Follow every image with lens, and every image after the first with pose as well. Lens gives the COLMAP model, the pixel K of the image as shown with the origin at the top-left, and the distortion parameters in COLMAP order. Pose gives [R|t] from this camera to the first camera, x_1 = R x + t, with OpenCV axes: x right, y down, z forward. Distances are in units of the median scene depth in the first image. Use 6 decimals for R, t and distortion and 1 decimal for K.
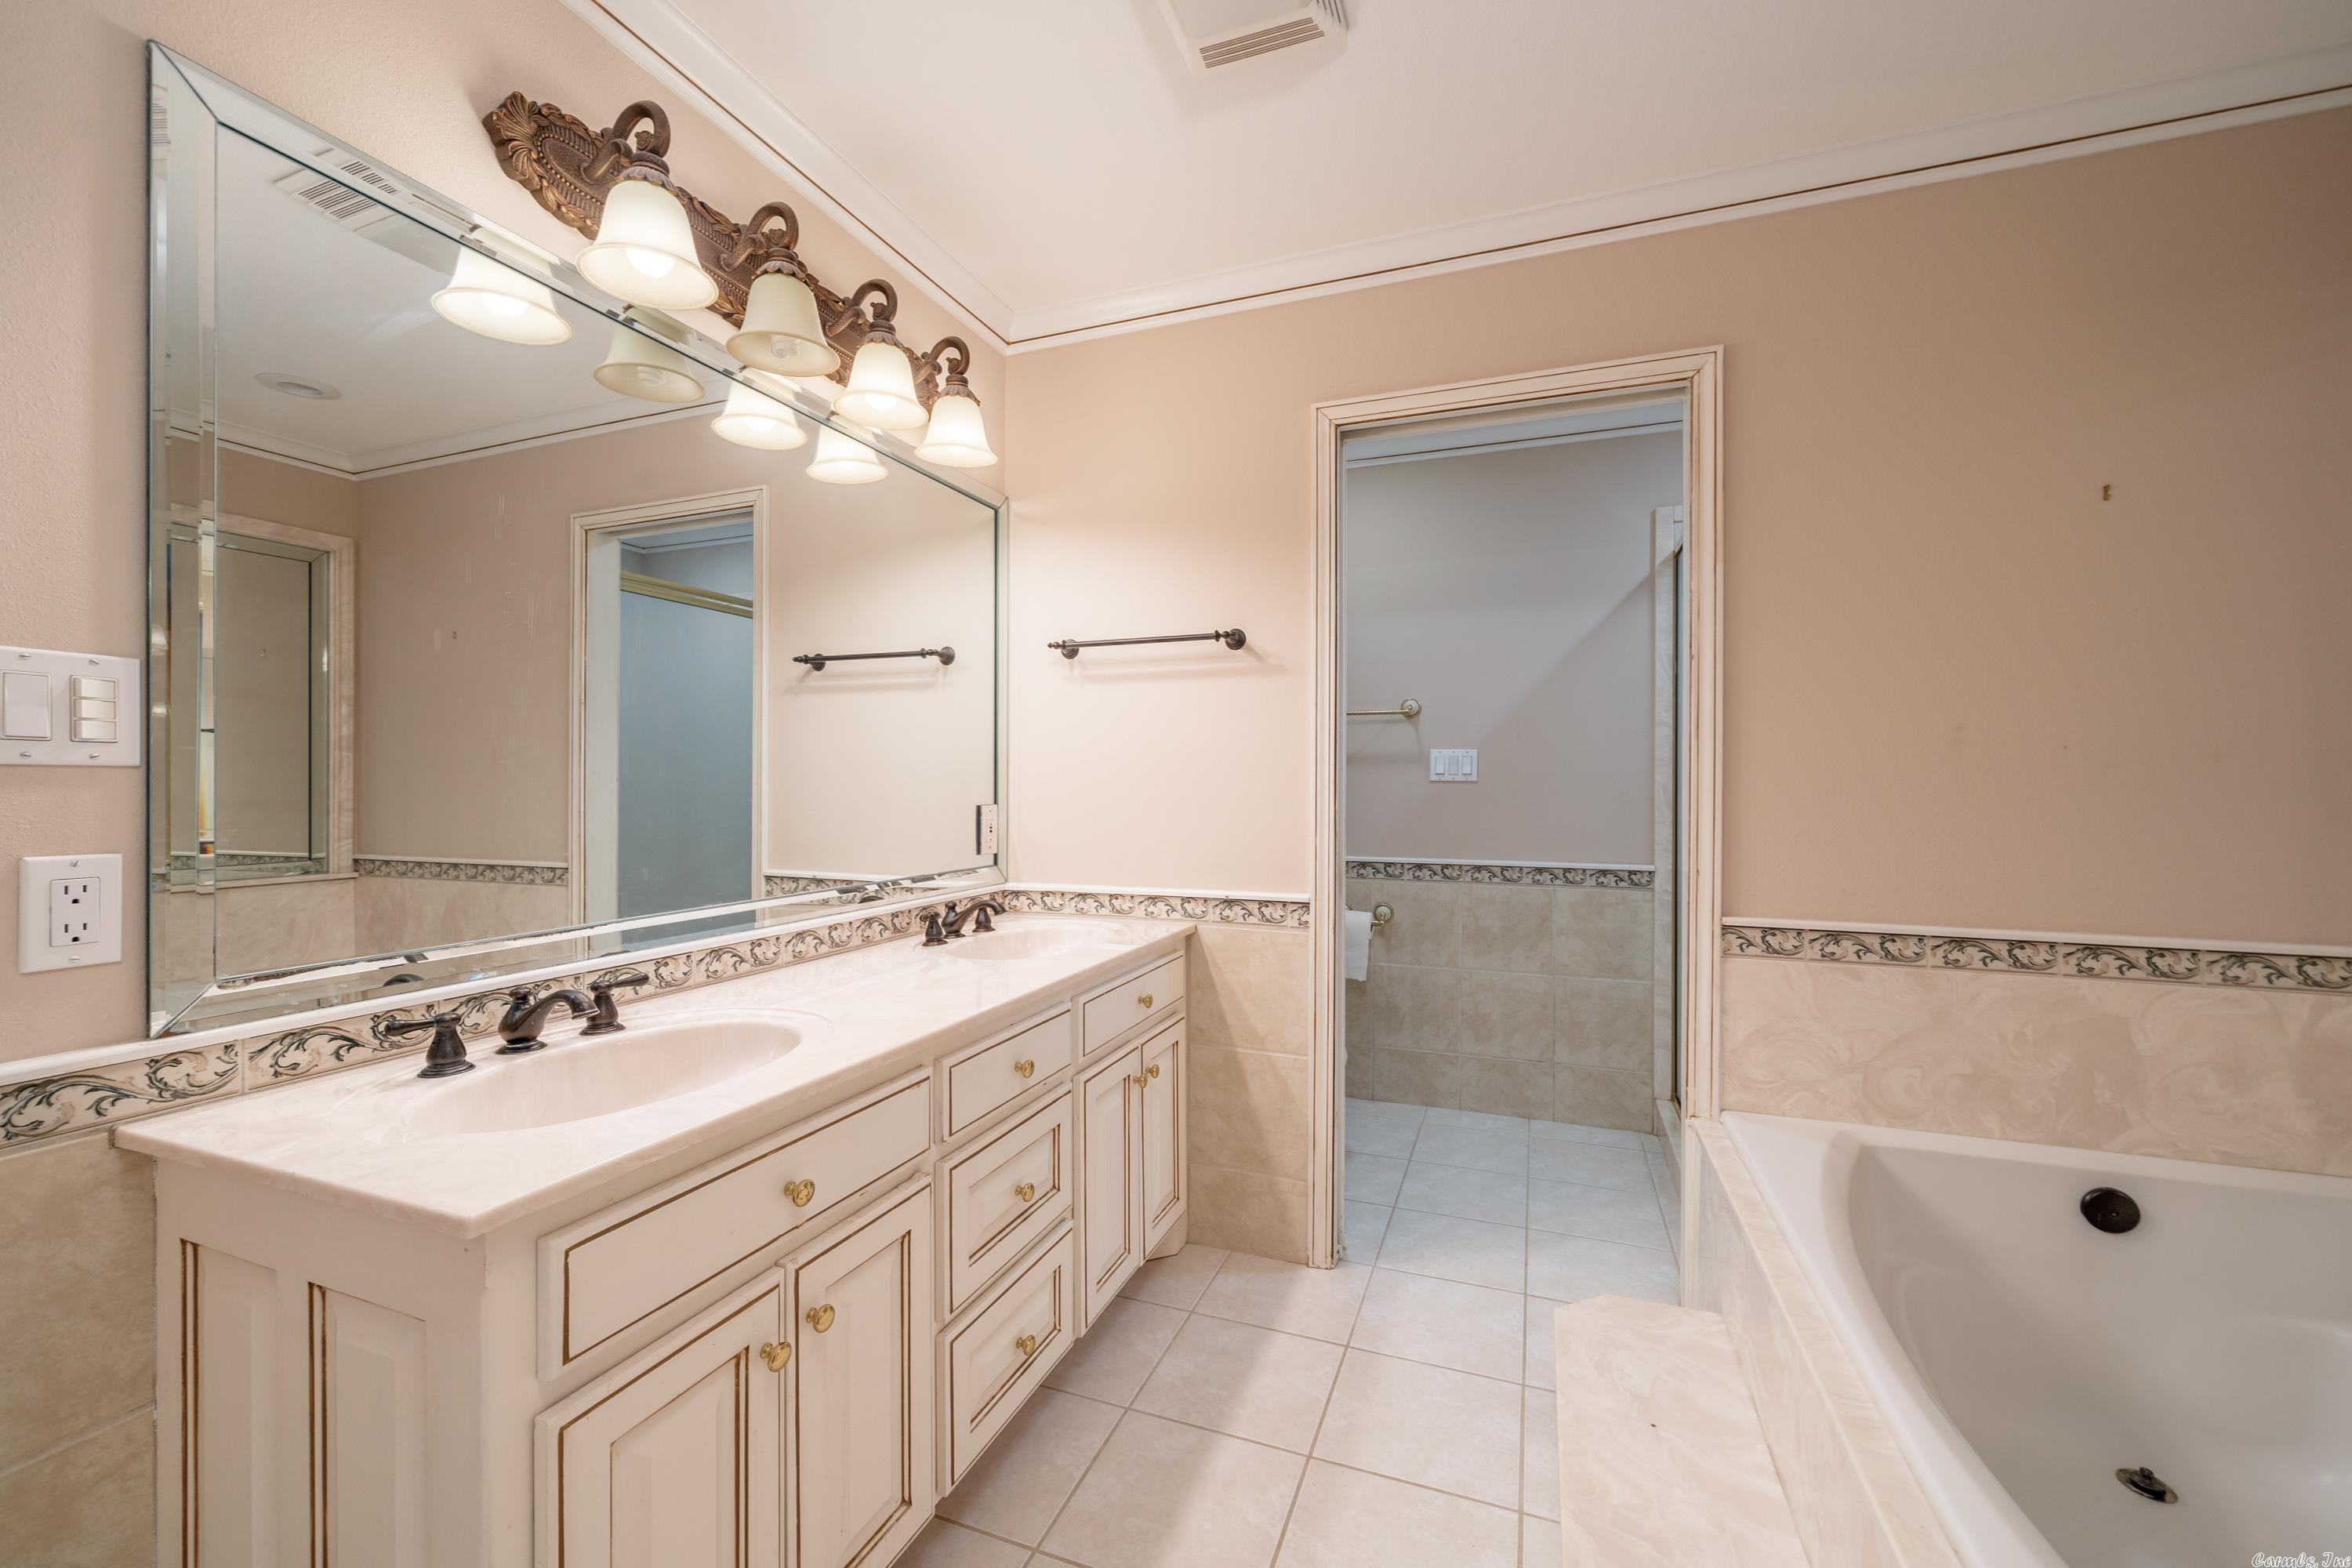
lens RADIAL K [[899.0, 0, 1214.0], [0, 899.0, 783.1], [0, 0, 1]] dist [-0.002200, 0.000014]
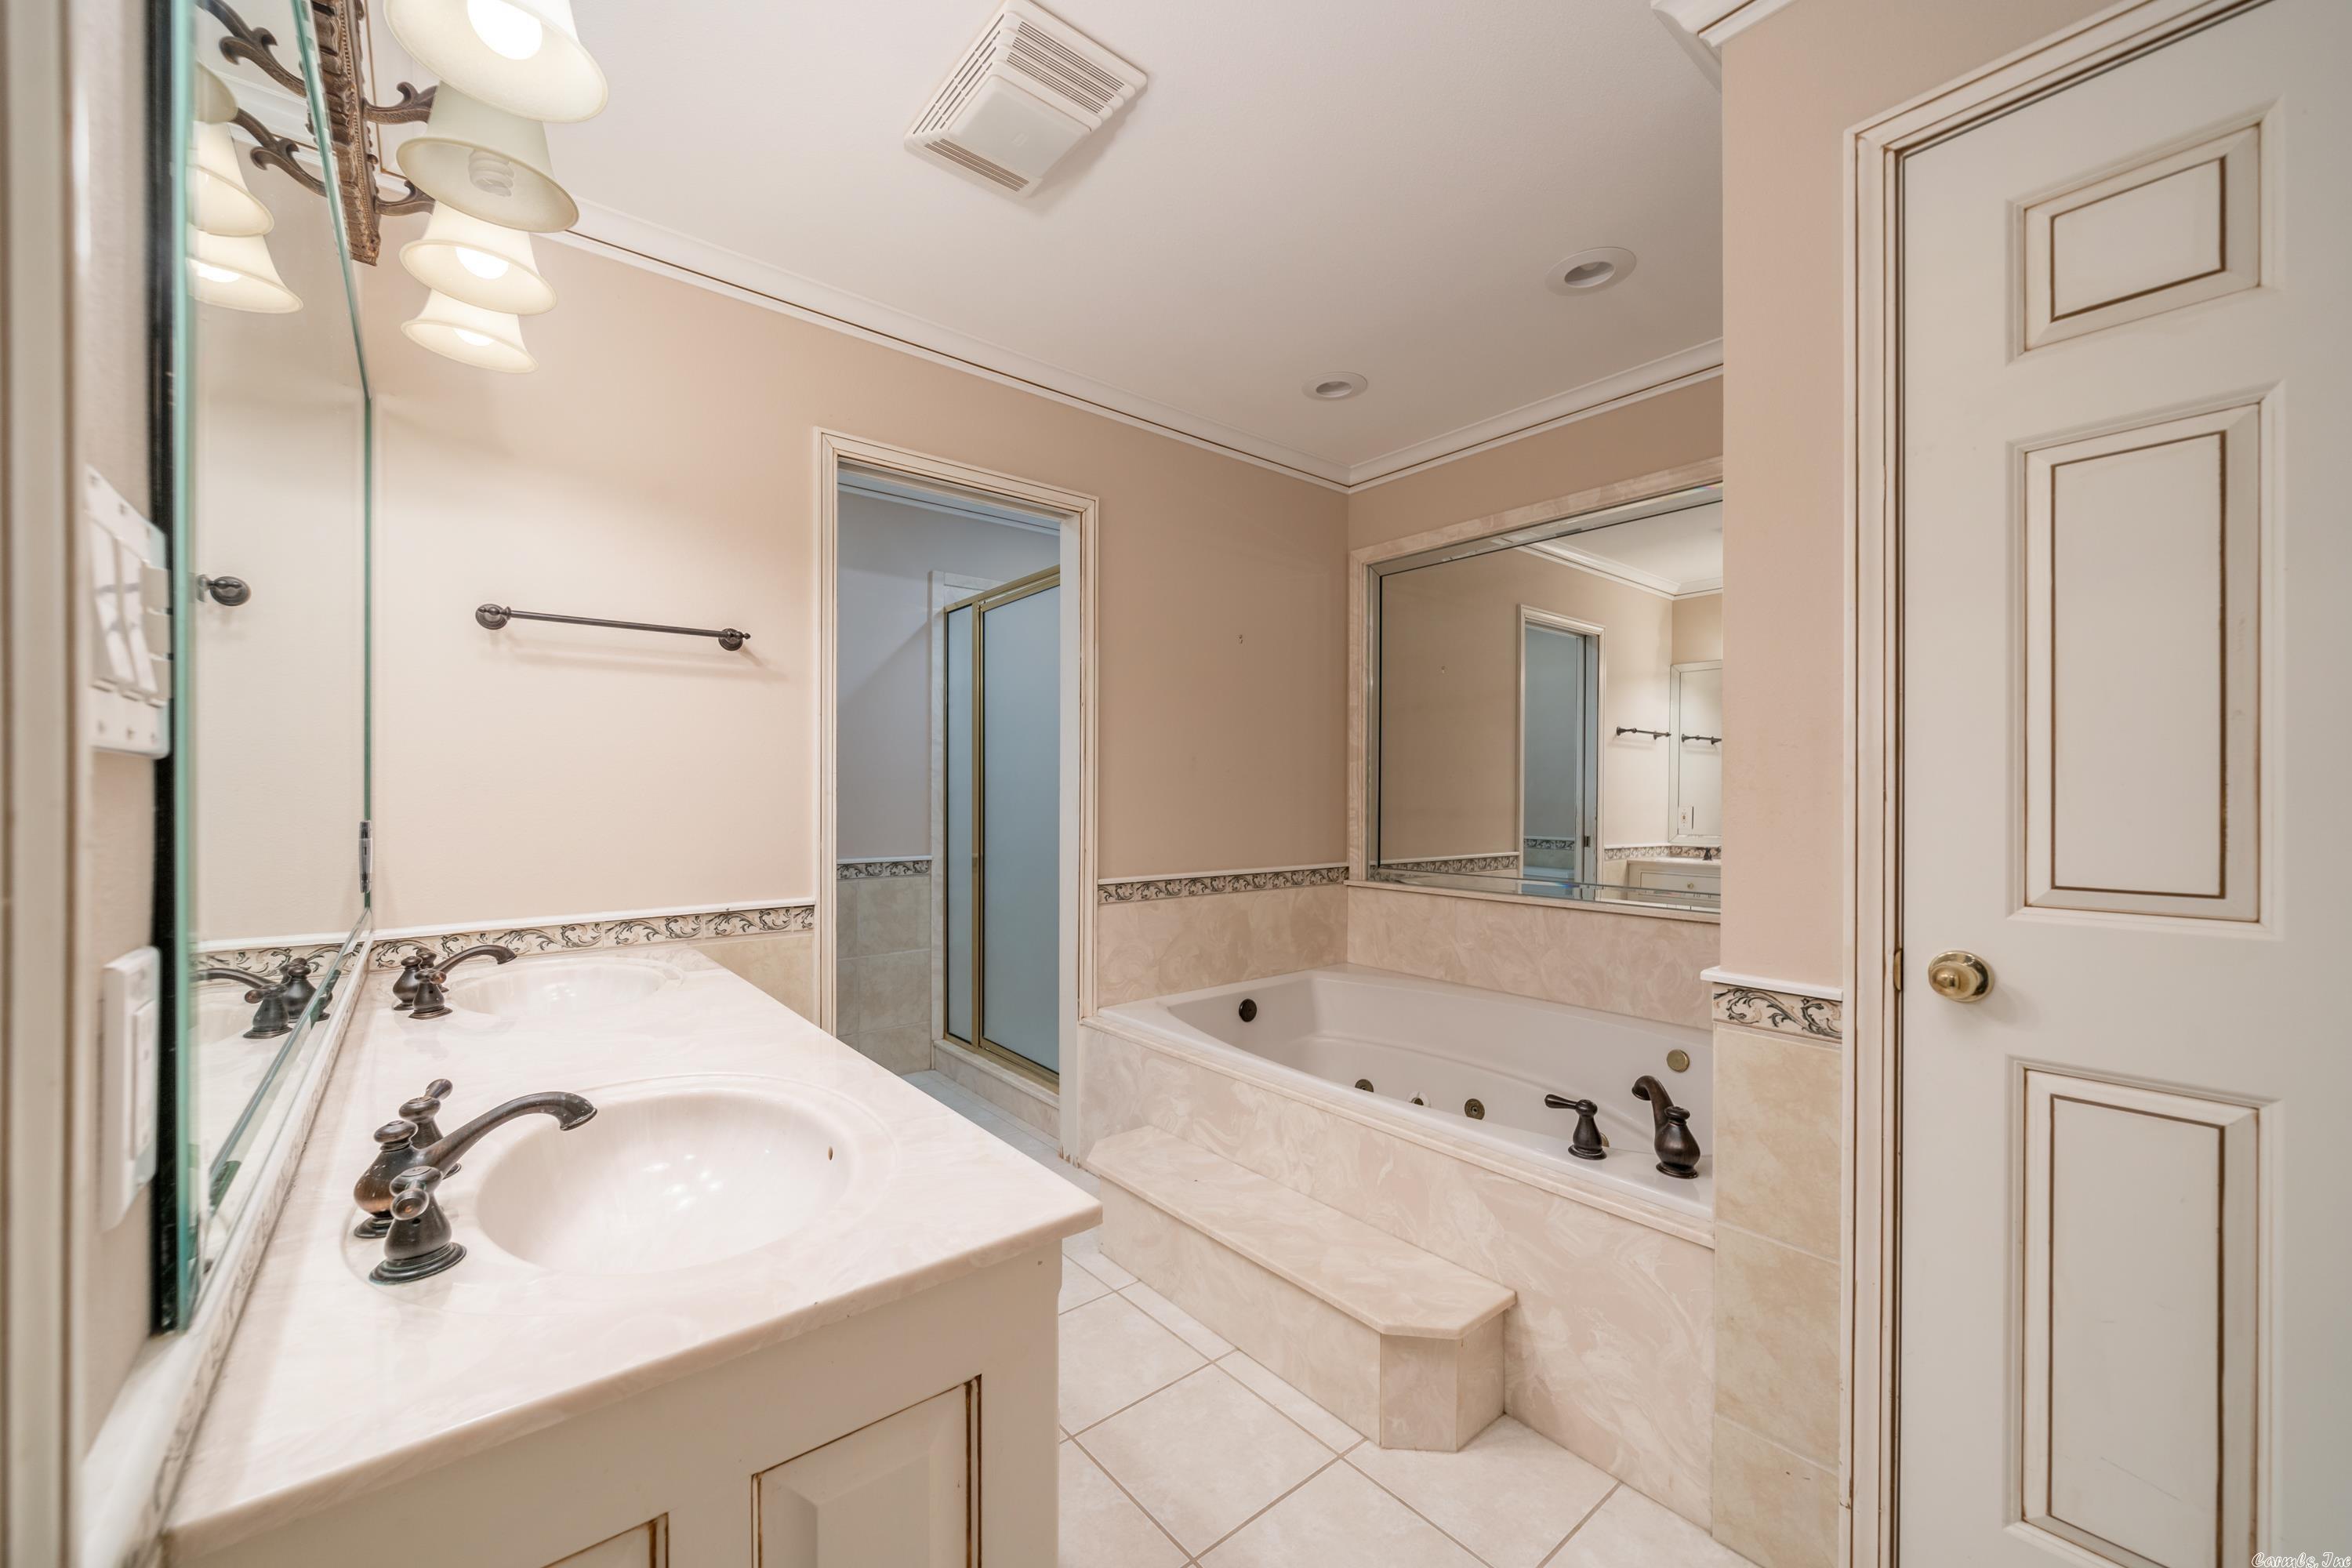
lens RADIAL K [[852.0, 0, 1173.6], [0, 852.0, 793.4], [0, 0, 1]] dist [-0.003504, 0.000132]
pose [[0.532582, -0.003582, 0.846371, -0.506166], [-0.000819, 0.999988, 0.004747, -0.001385], [-0.846378, -0.003222, 0.532573, 0.121971]]
